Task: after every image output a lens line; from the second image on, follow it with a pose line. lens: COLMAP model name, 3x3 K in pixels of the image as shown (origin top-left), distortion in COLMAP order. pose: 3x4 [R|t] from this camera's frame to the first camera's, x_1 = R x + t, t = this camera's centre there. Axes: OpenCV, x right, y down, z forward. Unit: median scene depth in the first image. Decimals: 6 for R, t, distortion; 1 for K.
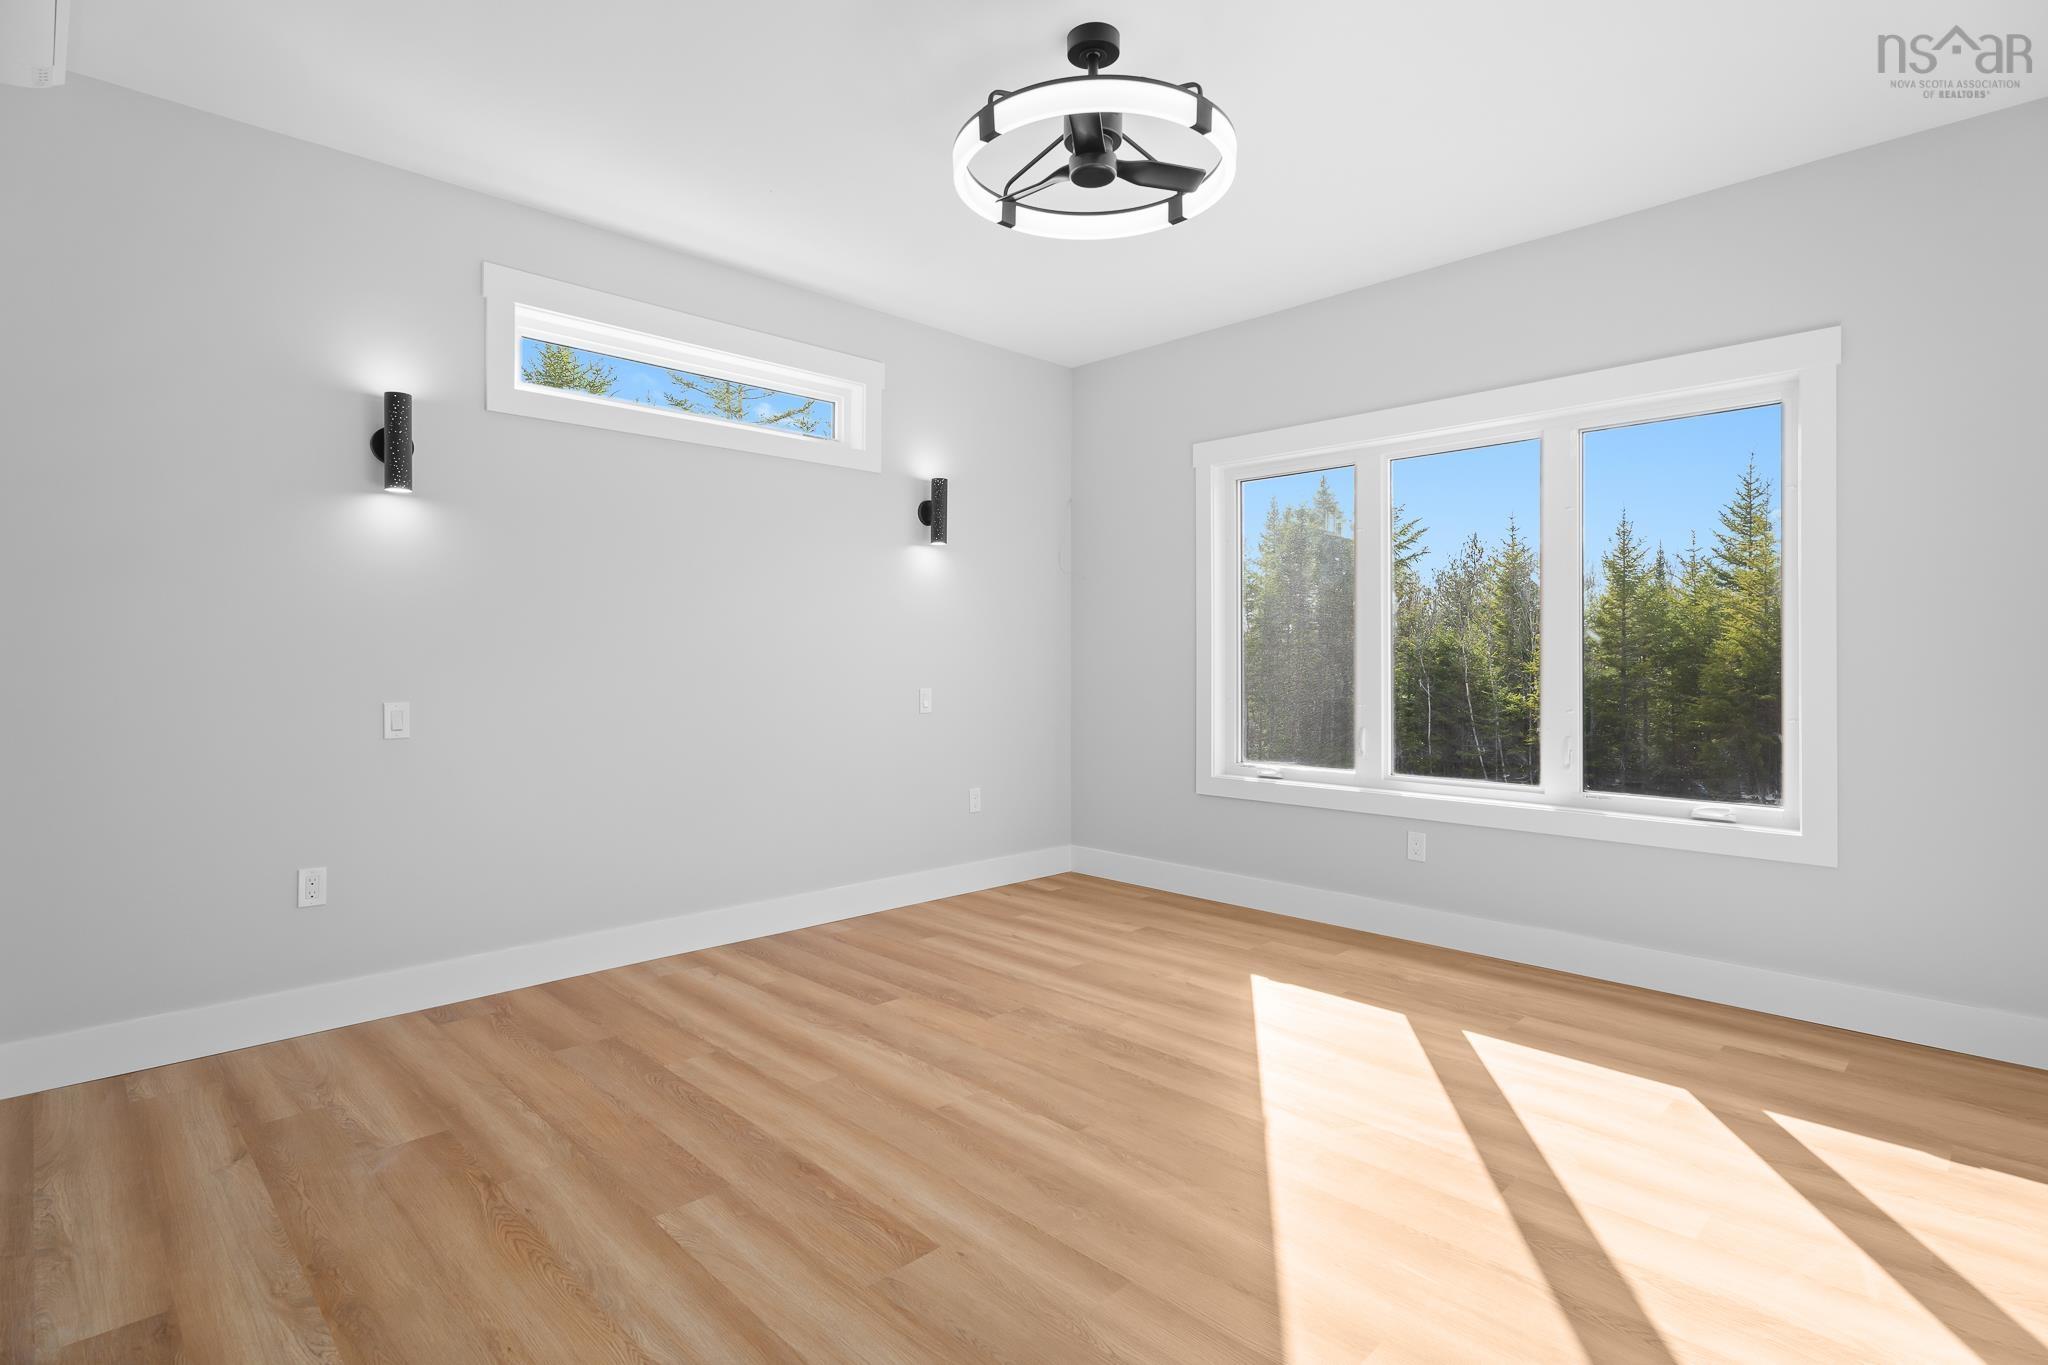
lens RADIAL K [[1027.2, 0, 1017.7], [0, 1027.2, 653.9], [0, 0, 1]] dist [-0.003842, 0.000315]
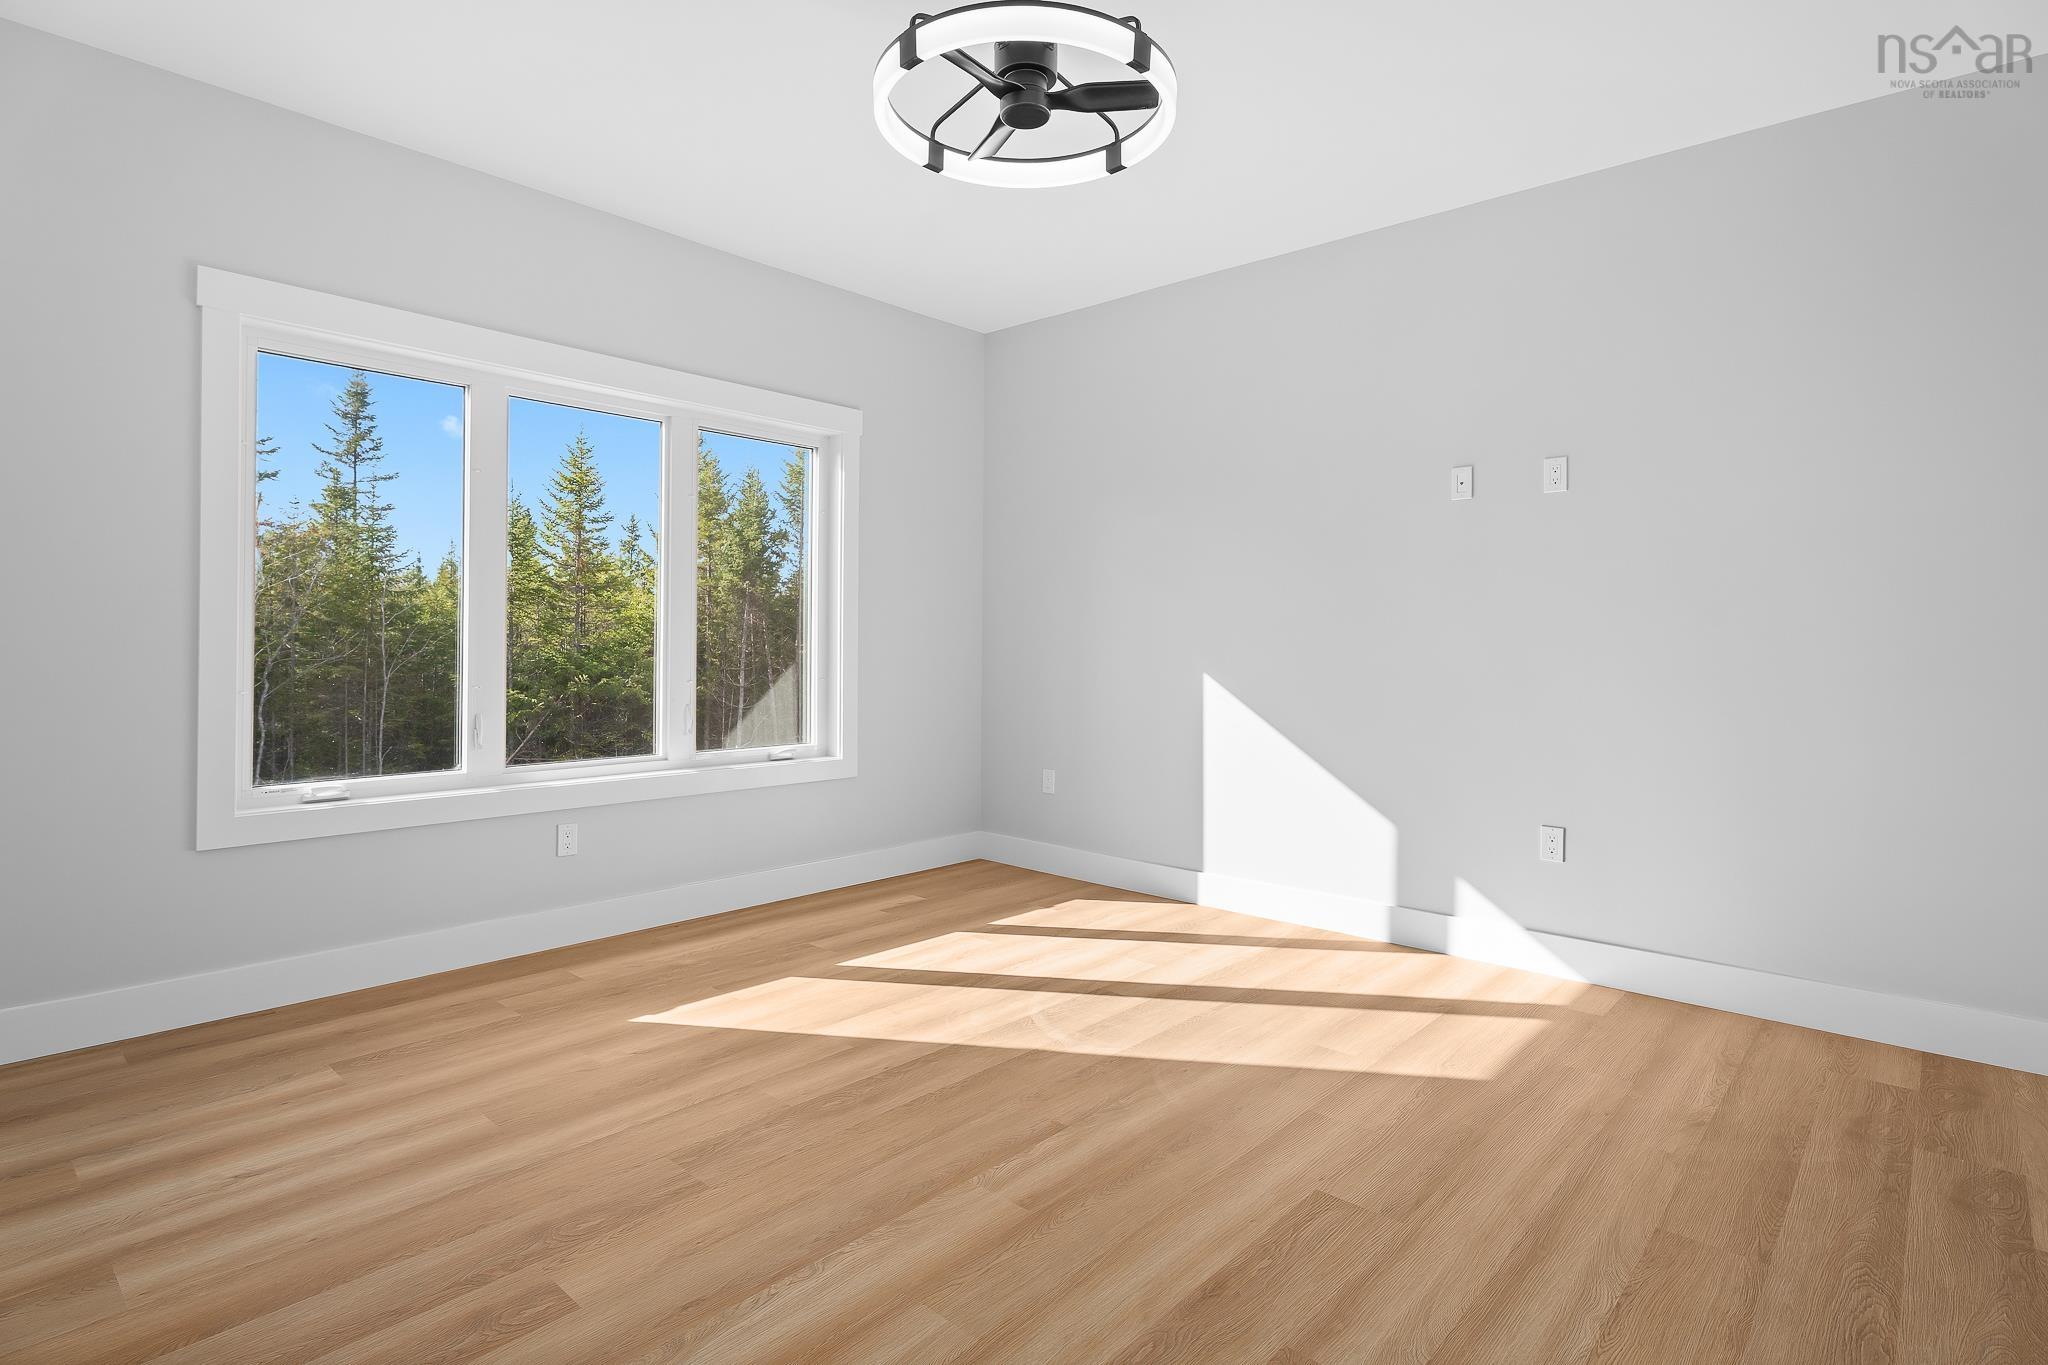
lens RADIAL K [[1027.2, 0, 1017.7], [0, 1027.2, 653.9], [0, 0, 1]] dist [-0.003842, 0.000315]
pose [[-0.063576, -0.014045, 0.997878, -0.640618], [-0.017100, 0.999770, 0.012982, 0.006793], [-0.997830, -0.016238, -0.063801, 0.798998]]
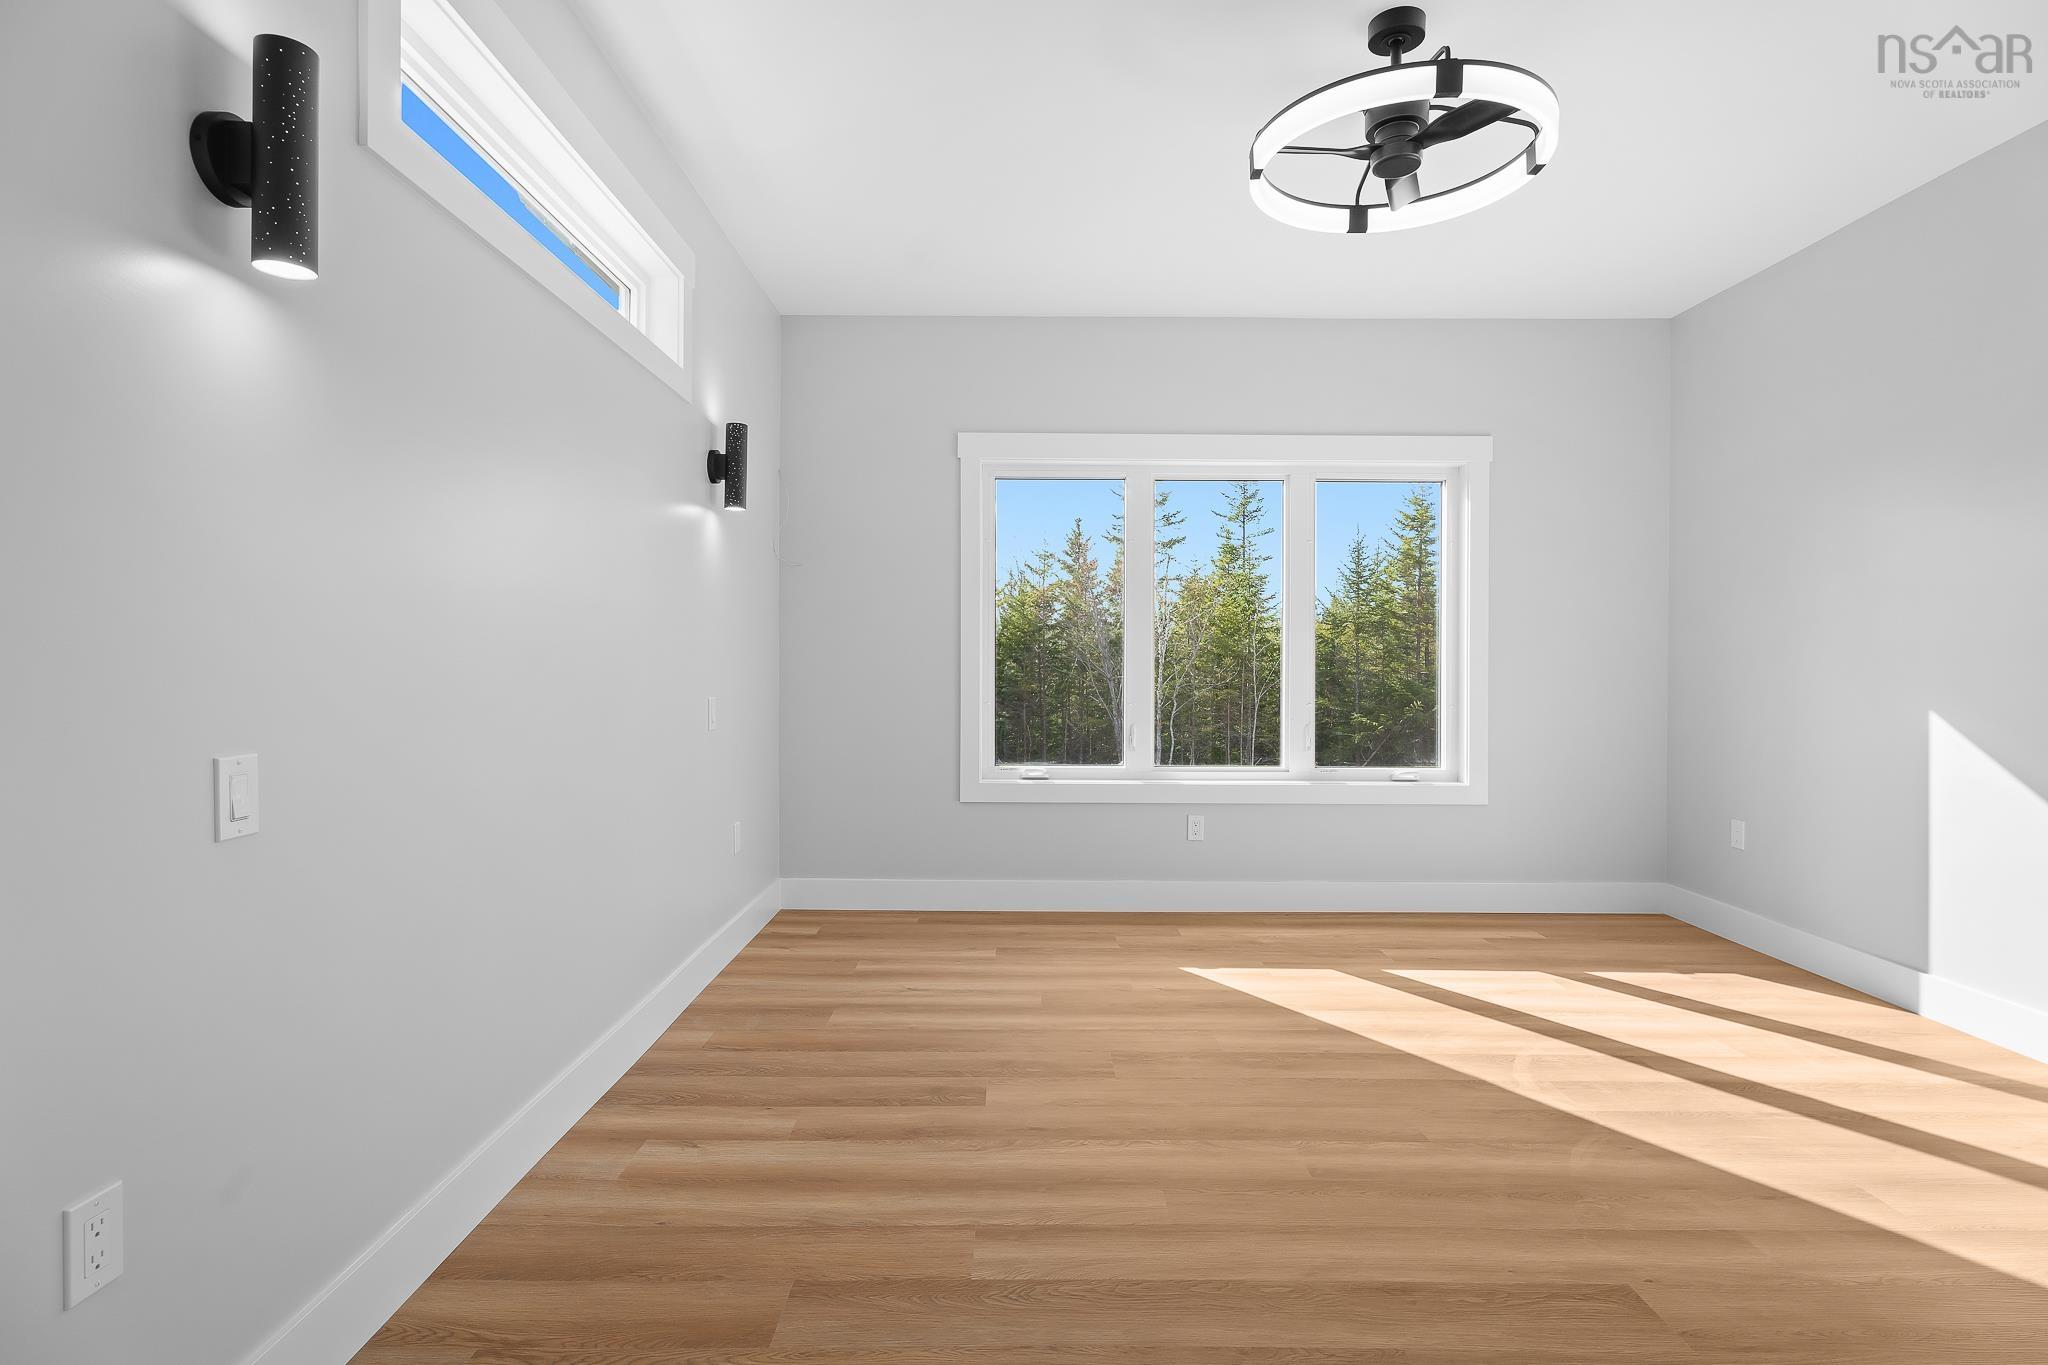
lens RADIAL K [[1006.4, 0, 1024.0], [0, 1006.4, 682.5], [0, 0, 1]] dist [-0.001310, -0.000012]
pose [[0.693366, -0.012086, 0.720484, -0.648785], [-0.008519, 0.999652, 0.024967, 0.001528], [-0.720535, -0.023449, 0.693022, 0.444722]]
